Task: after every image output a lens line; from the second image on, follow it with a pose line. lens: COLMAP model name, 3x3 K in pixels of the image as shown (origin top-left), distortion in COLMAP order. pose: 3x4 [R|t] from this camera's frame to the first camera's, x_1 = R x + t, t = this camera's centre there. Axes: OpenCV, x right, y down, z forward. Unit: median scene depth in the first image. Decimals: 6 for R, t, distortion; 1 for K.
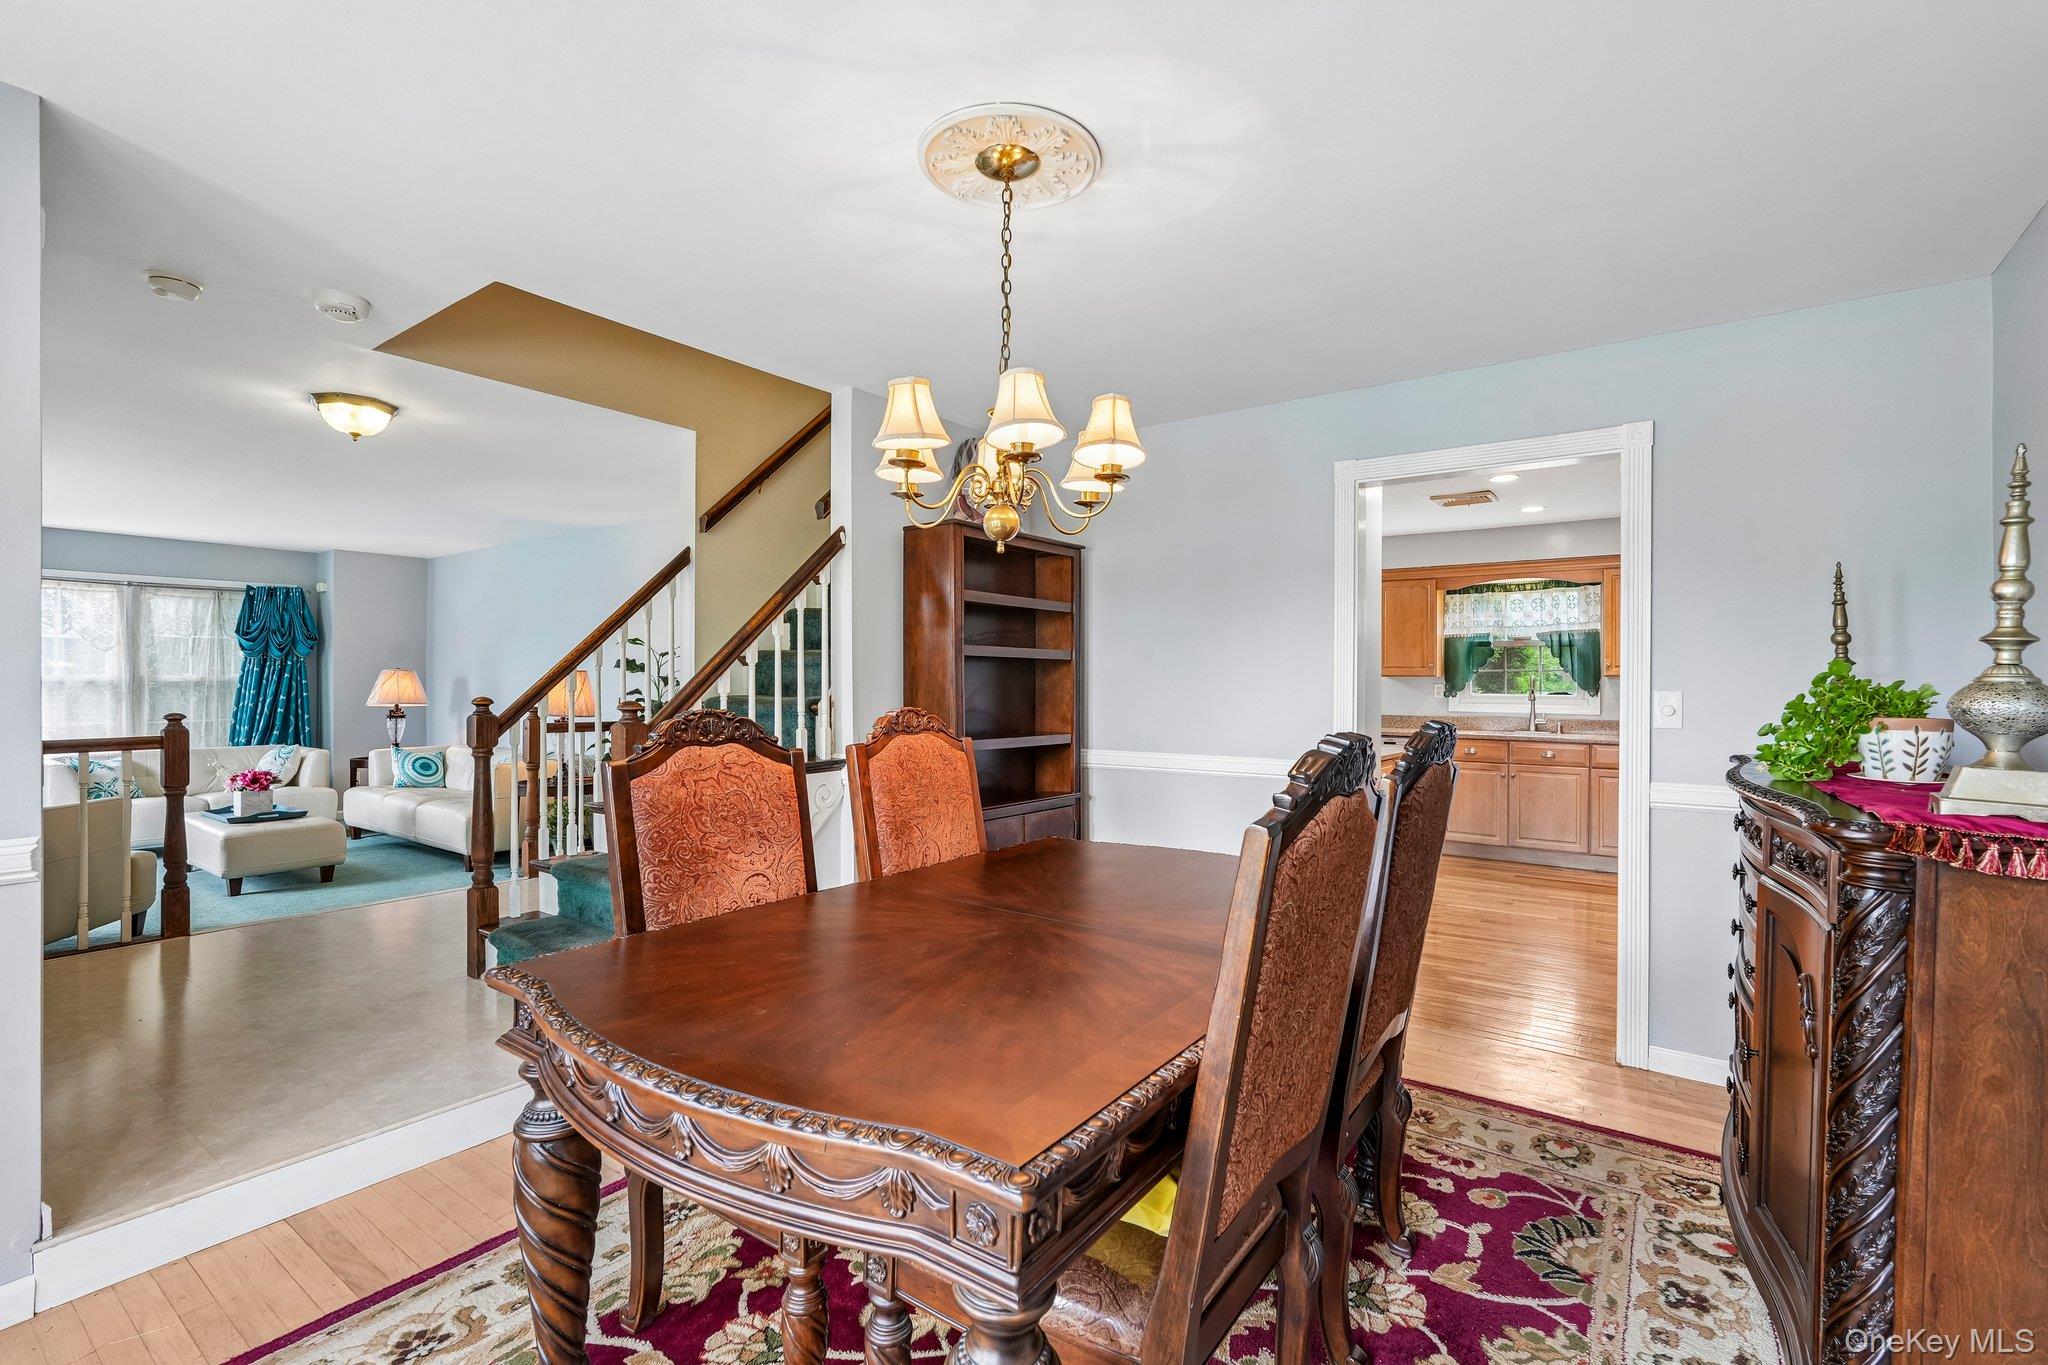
lens RADIAL K [[913.5, 0, 1023.1], [0, 913.5, 679.5], [0, 0, 1]] dist [-0.018247, 0.012053]
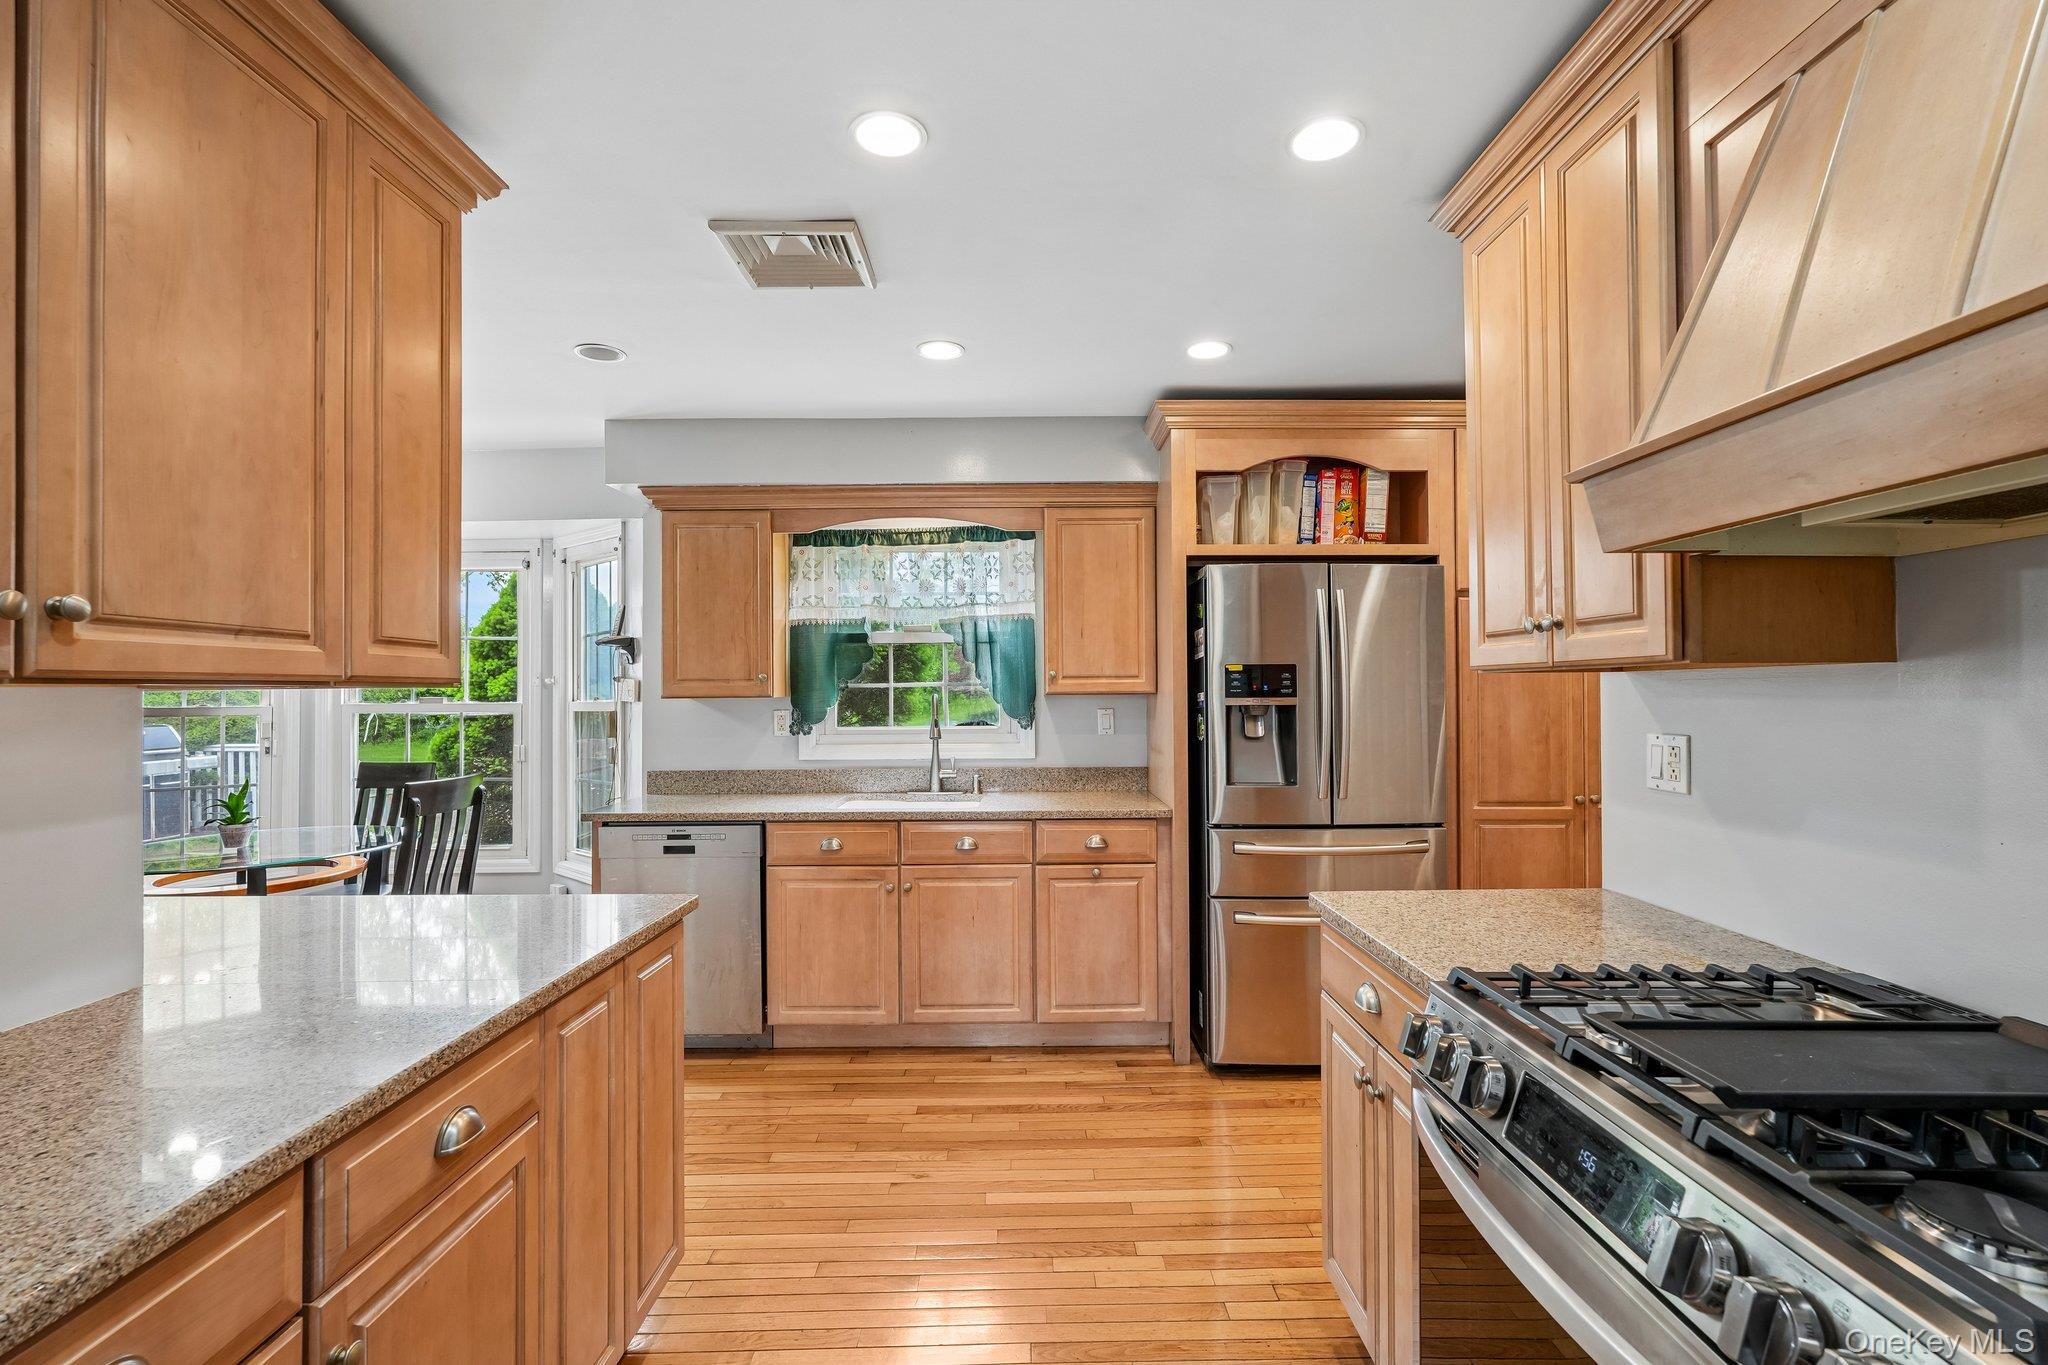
lens RADIAL K [[913.5, 0, 1023.1], [0, 913.5, 679.5], [0, 0, 1]] dist [-0.018247, 0.012053]
pose [[0.806072, -0.000818, 0.591818, 0.144796], [0.011808, 0.999822, -0.014700, -0.002284], [-0.591700, 0.018837, 0.805938, 0.274830]]
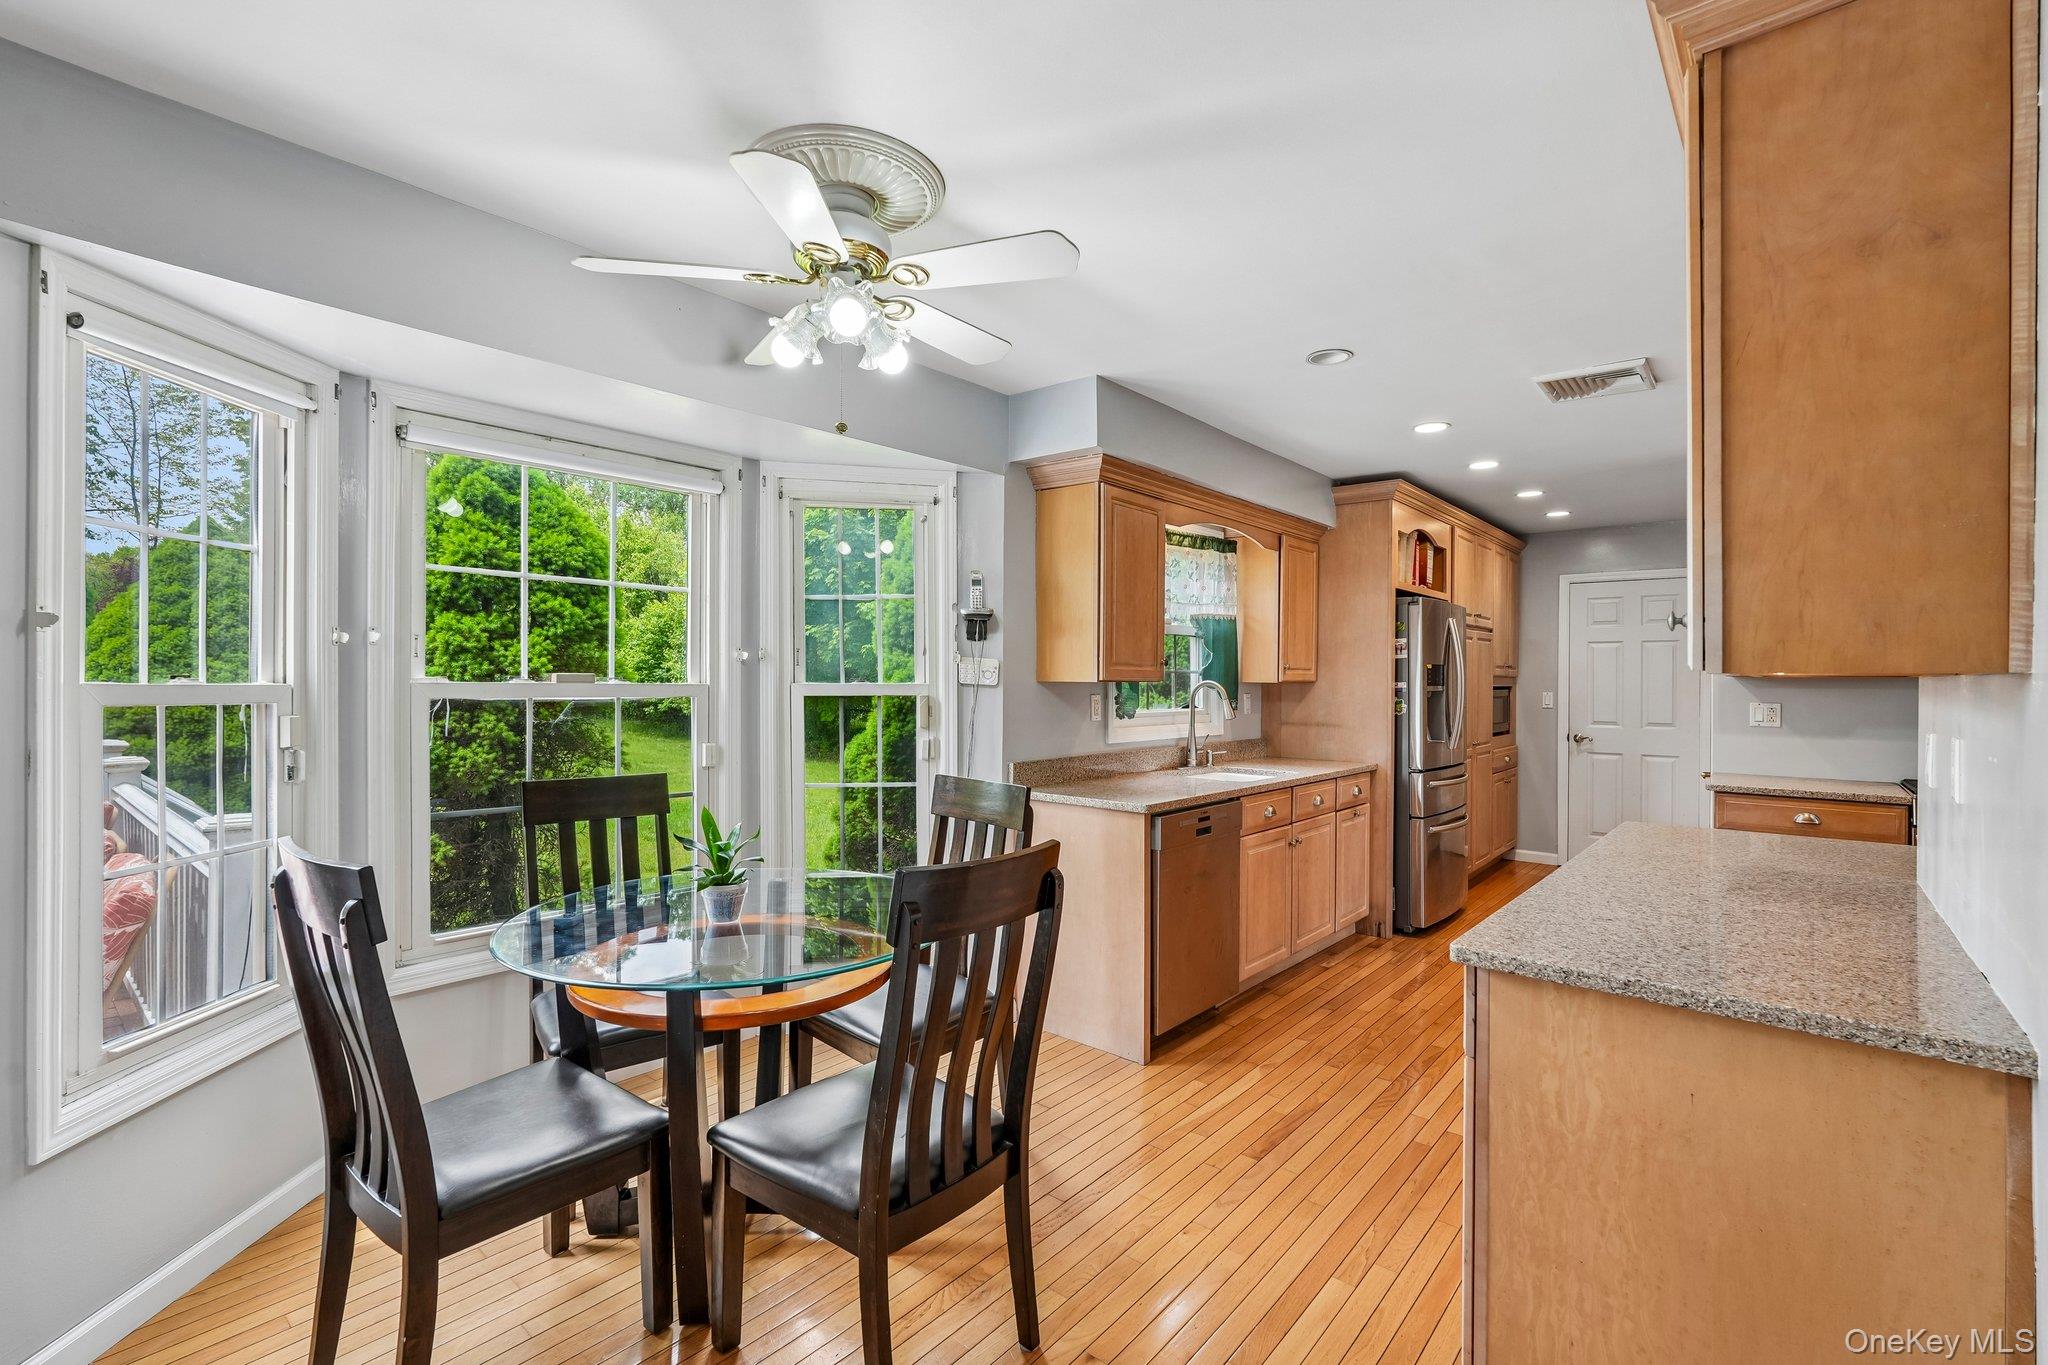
lens RADIAL K [[913.5, 0, 1023.1], [0, 913.5, 679.5], [0, 0, 1]] dist [-0.018247, 0.012053]
pose [[0.075123, -0.004686, 0.997163, -0.051622], [-0.004552, 0.999977, 0.005042, -0.004071], [-0.997164, -0.004917, 0.075100, 0.581980]]
